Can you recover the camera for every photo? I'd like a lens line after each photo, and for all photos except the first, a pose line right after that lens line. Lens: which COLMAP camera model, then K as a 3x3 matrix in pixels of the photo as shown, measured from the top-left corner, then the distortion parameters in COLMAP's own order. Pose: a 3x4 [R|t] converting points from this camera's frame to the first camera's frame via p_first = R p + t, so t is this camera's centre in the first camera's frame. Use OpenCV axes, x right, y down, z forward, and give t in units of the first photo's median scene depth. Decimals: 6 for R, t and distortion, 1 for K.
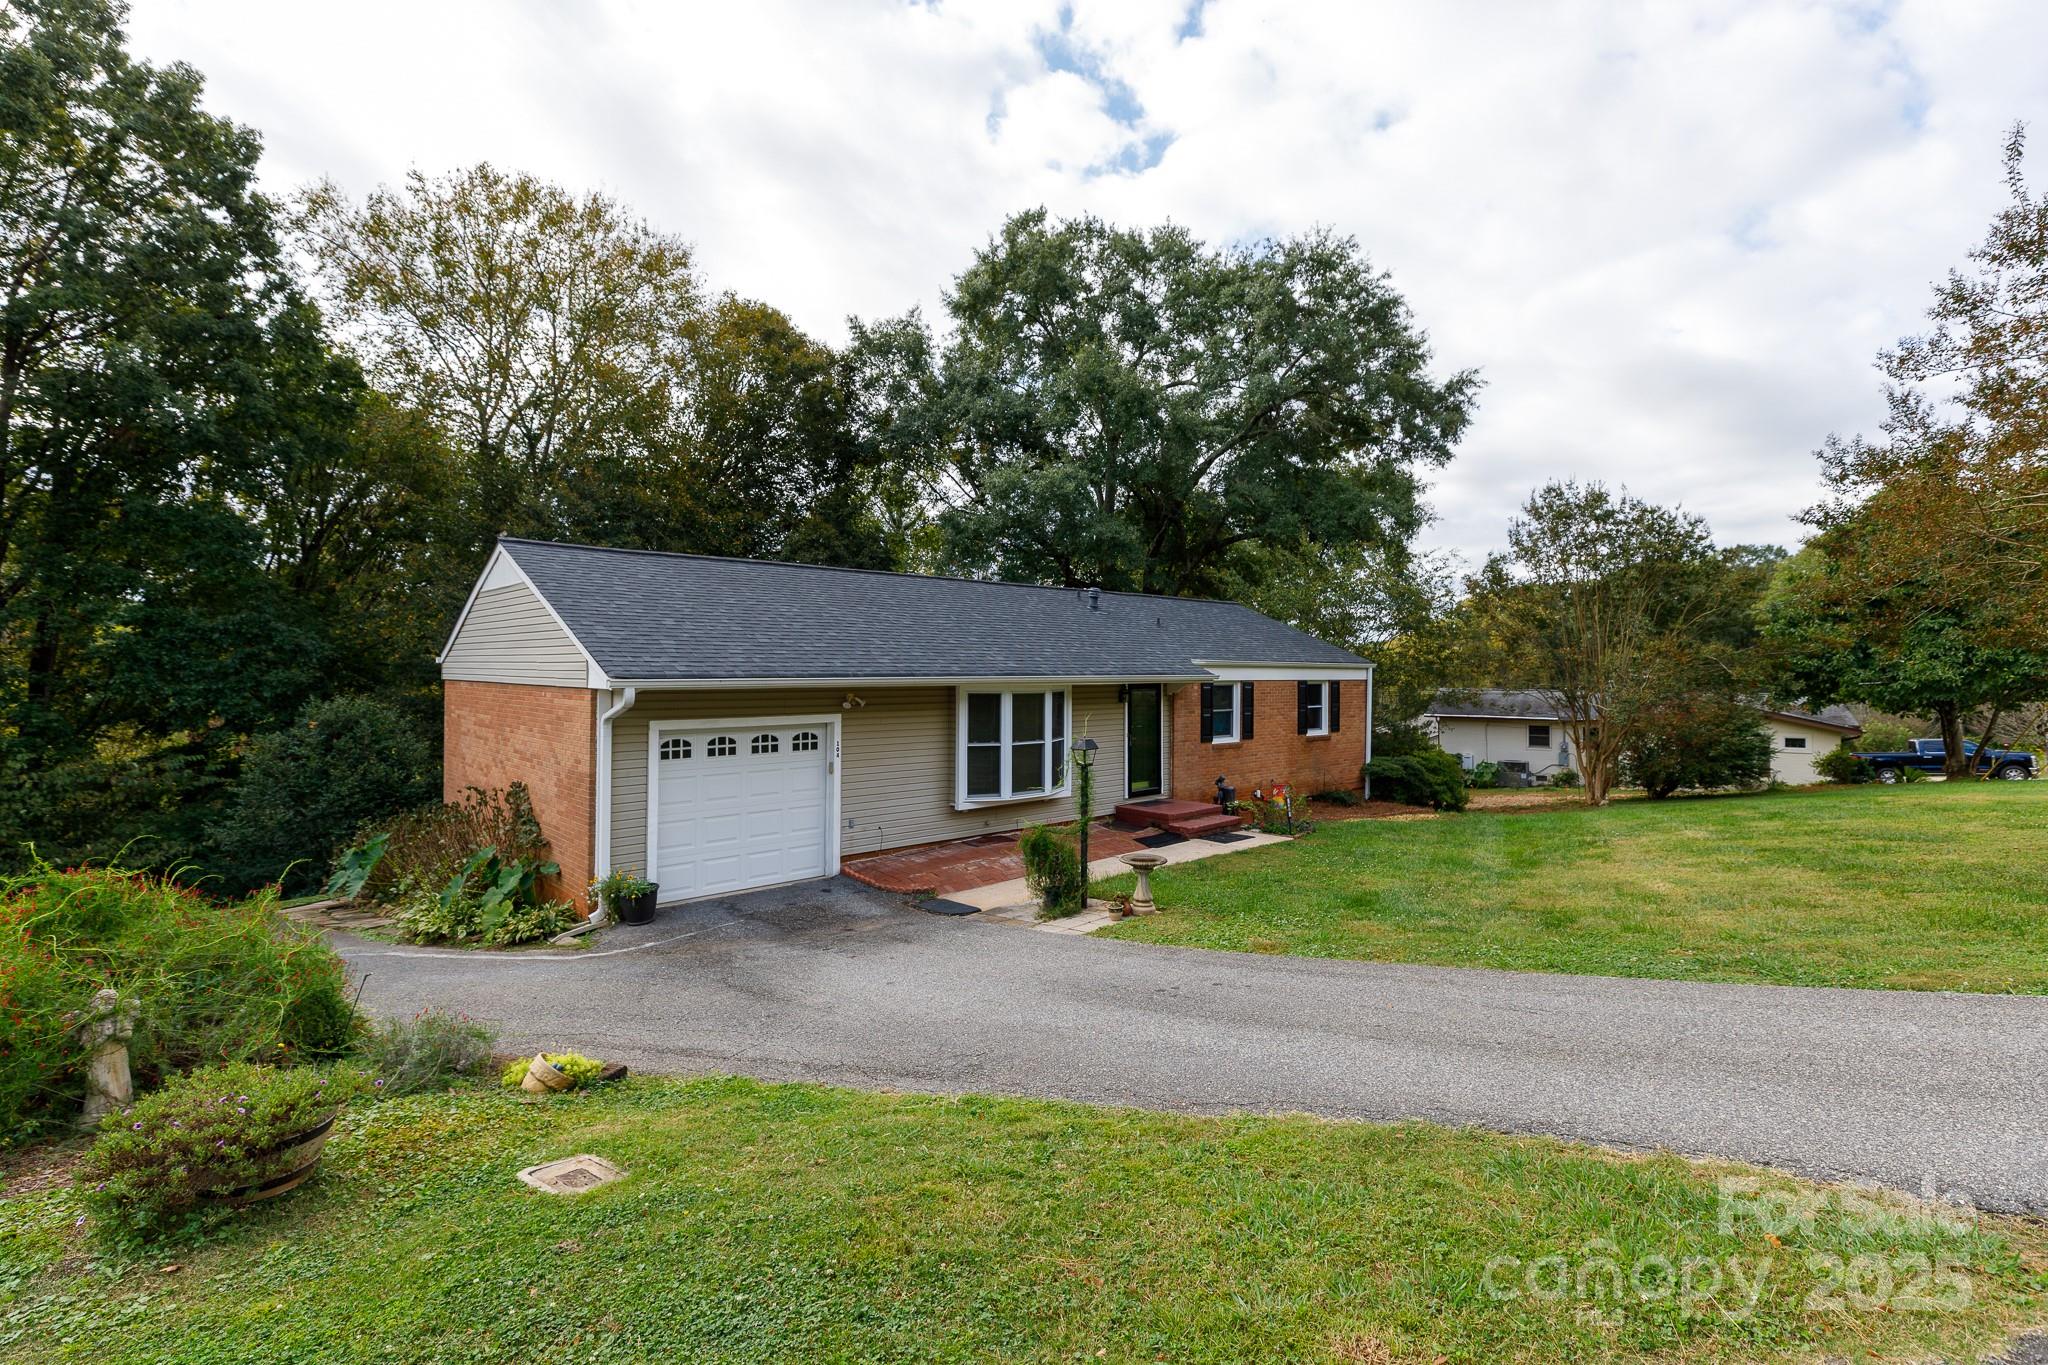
lens RADIAL K [[916.2, 0, 1024.9], [0, 916.2, 686.5], [0, 0, 1]] dist [0.010176, -0.000458]
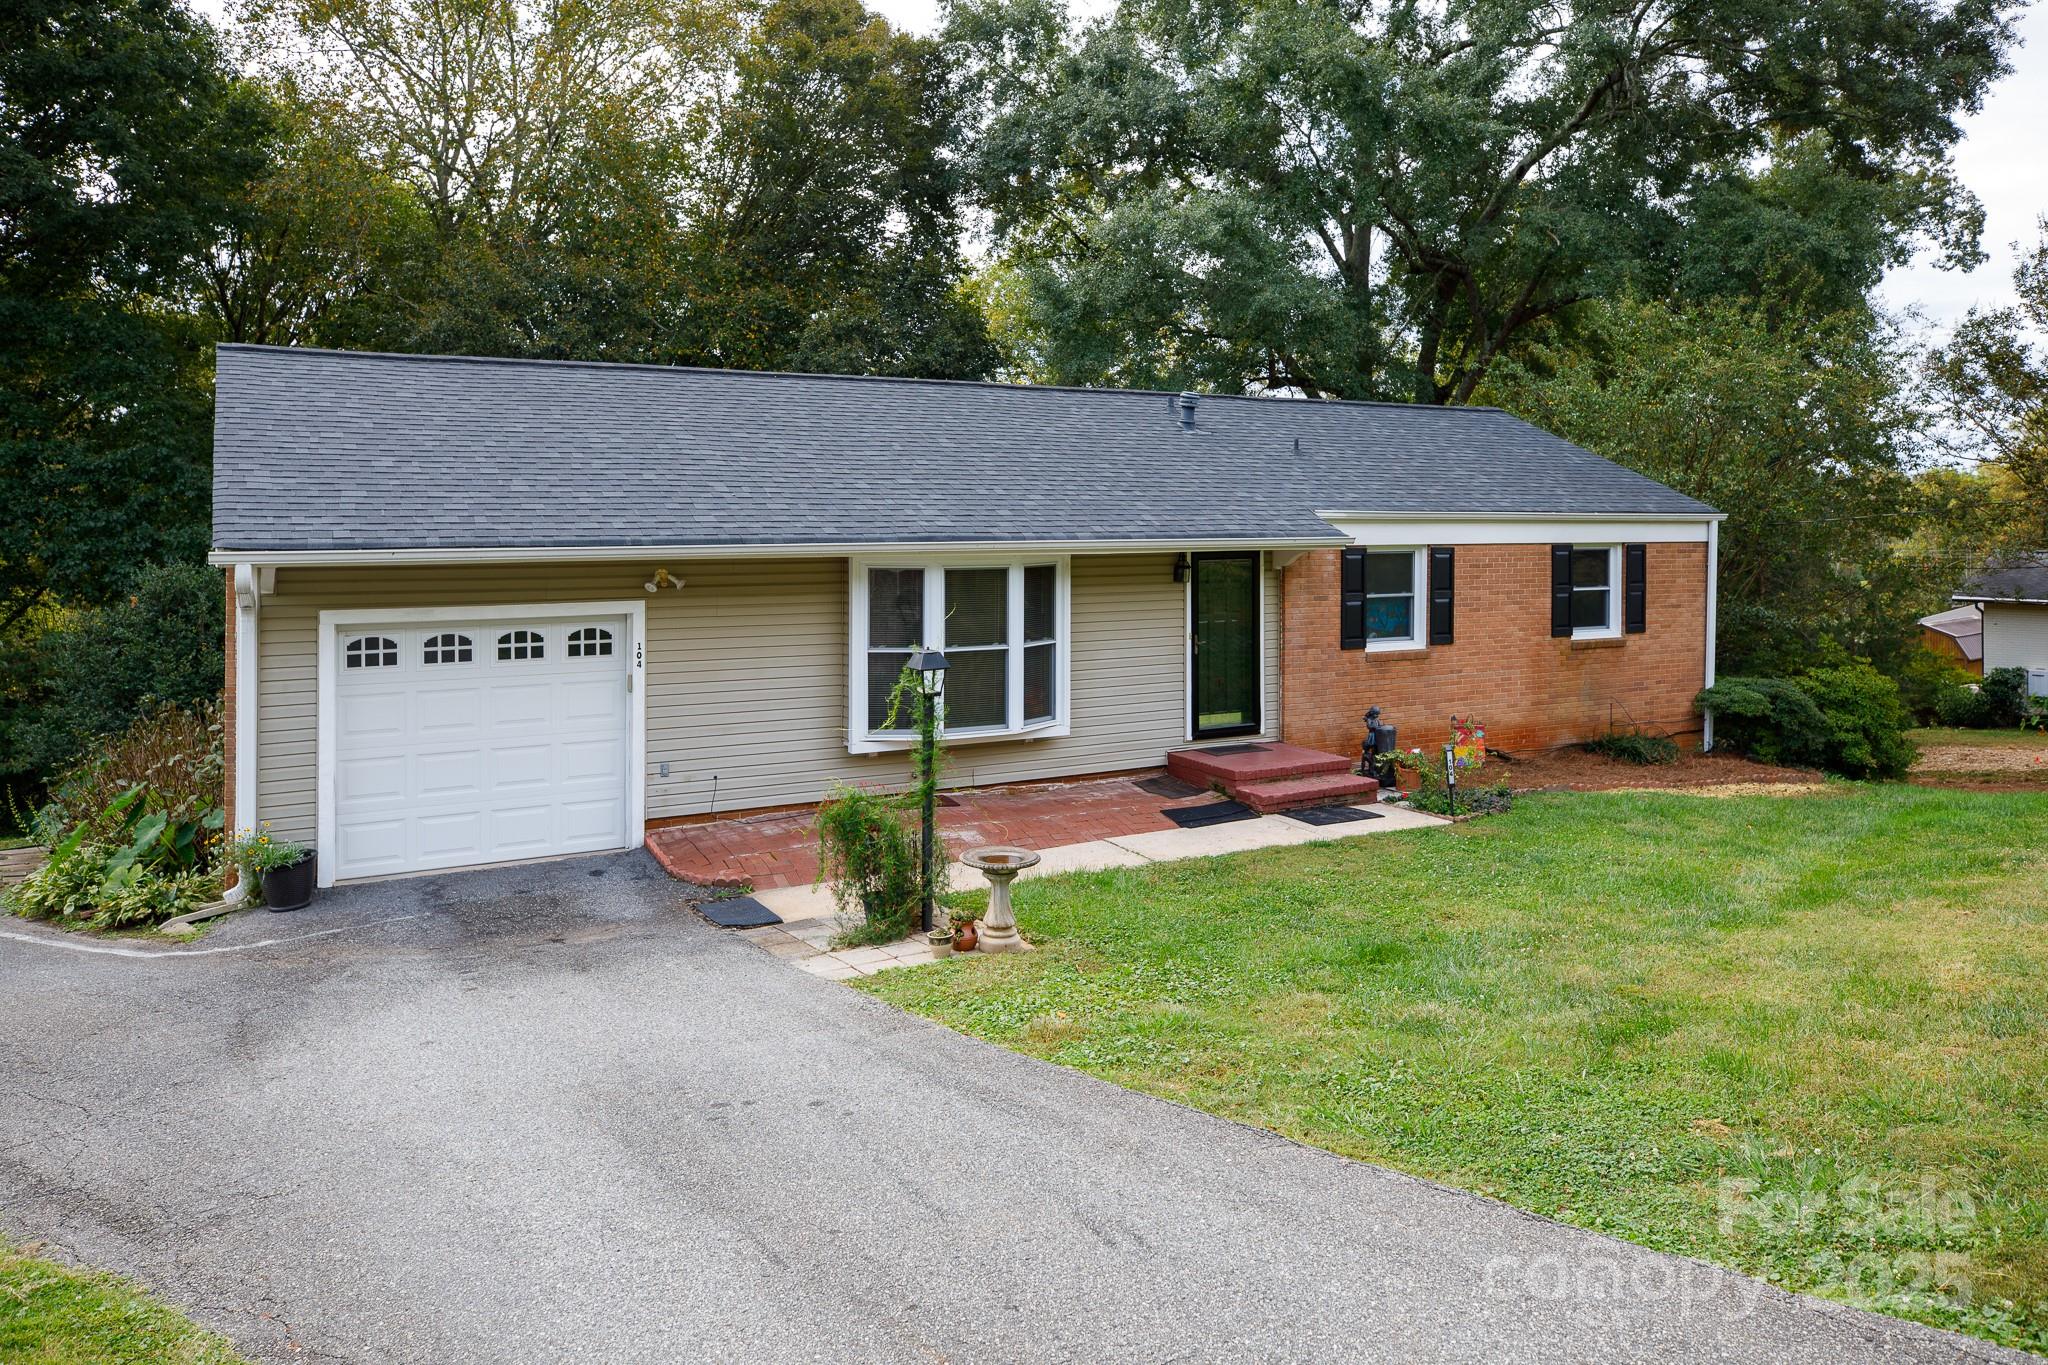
lens RADIAL K [[1393.8, 0, 1017.1], [0, 1393.8, 561.9], [0, 0, 1]] dist [0.001312, 0.005359]
pose [[0.971202, 0.005375, -0.238197, 0.226893], [-0.001729, 0.999878, 0.015516, -0.010321], [0.238252, -0.014658, 0.971093, 0.083333]]
